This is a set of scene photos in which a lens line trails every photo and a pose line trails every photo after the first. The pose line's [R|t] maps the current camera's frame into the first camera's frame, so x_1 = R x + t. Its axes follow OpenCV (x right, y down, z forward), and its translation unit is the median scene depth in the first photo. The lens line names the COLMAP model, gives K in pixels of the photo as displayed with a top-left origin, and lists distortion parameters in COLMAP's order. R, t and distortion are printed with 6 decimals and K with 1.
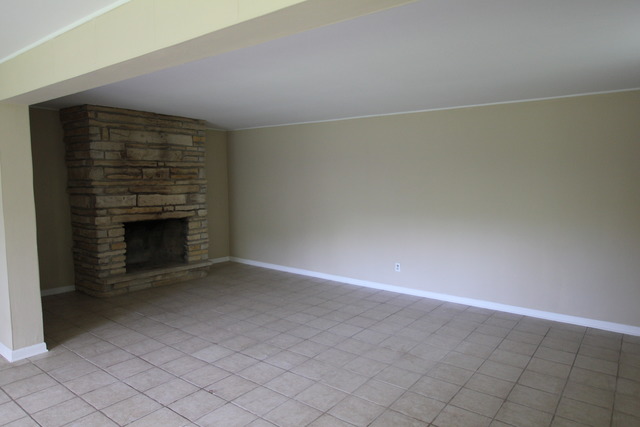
lens RADIAL K [[423.8, 0, 320.6], [0, 423.8, 213.3], [0, 0, 1]] dist [-0.001146, -0.000367]
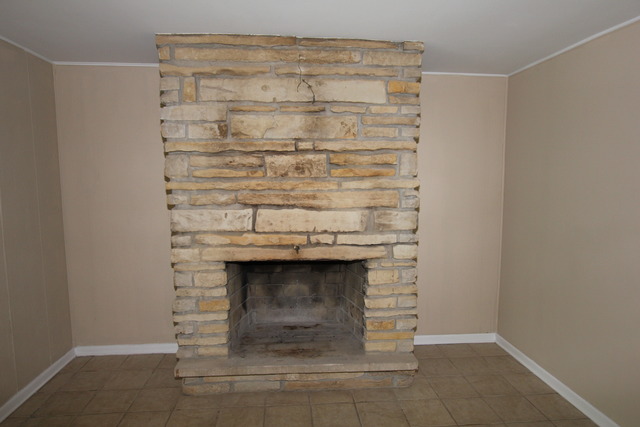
lens RADIAL K [[418.6, 0, 320.7], [0, 418.6, 218.3], [0, 0, 1]] dist [-0.004466, -0.000148]
pose [[0.674539, 0.083679, -0.733482, -0.015235], [-0.060267, 0.996481, 0.058259, -0.063802], [0.735775, 0.004907, 0.677208, 0.701486]]
